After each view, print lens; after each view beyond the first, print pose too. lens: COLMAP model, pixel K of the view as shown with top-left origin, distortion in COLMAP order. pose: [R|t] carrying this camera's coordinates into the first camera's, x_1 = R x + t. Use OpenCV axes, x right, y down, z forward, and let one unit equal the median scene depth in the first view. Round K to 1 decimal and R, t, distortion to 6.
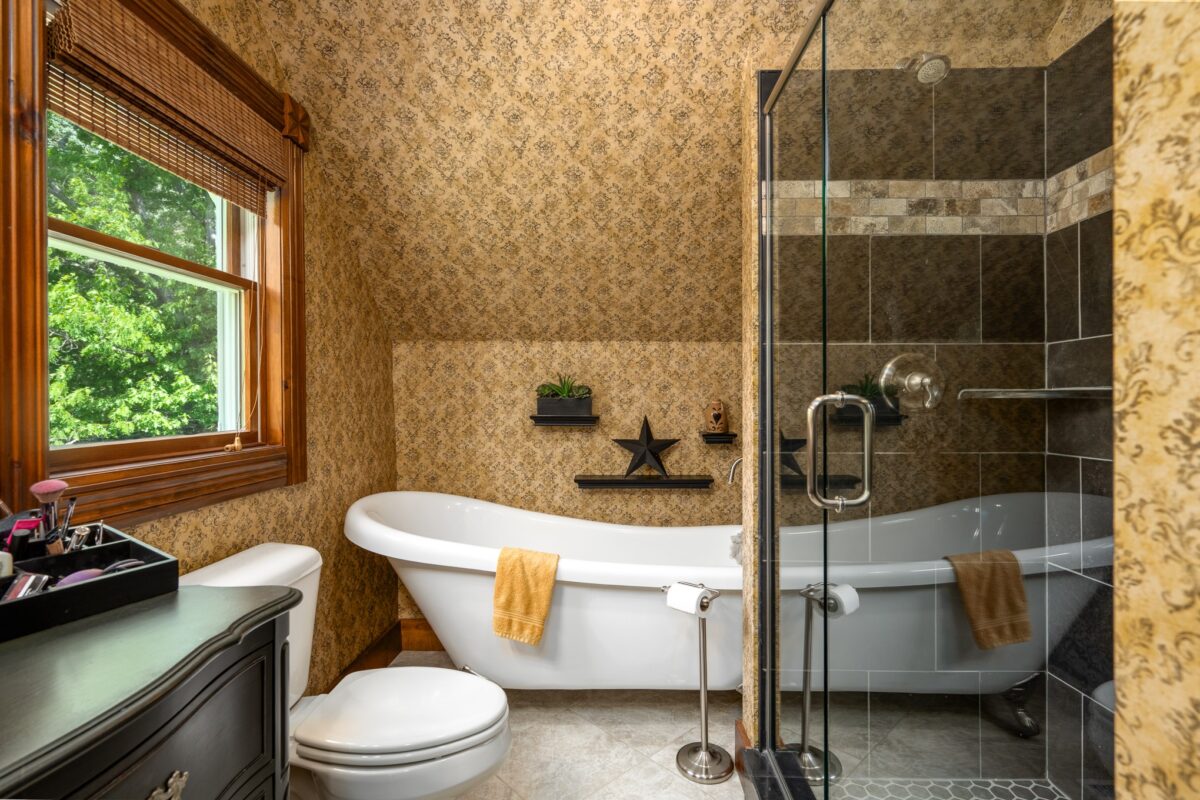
lens RADIAL K [[560.4, 0, 601.2], [0, 560.4, 401.7], [0, 0, 1]] dist [0.000152, 0.000065]
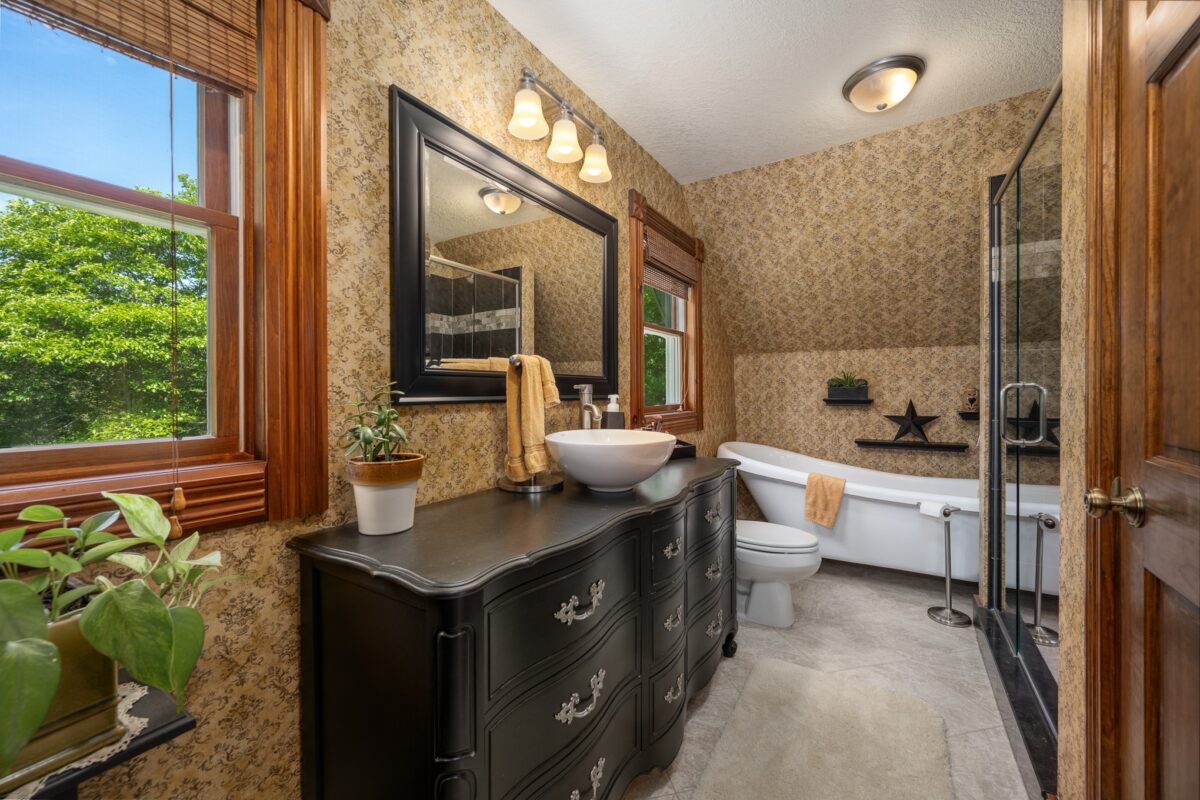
lens RADIAL K [[479.6, 0, 604.3], [0, 479.6, 396.3], [0, 0, 1]] dist [0.000344, -0.000698]
pose [[0.868103, 0.001917, -0.496381, 0.009477], [0.001198, 0.999982, 0.005957, 0.010992], [0.496383, -0.005766, 0.868085, -0.564227]]
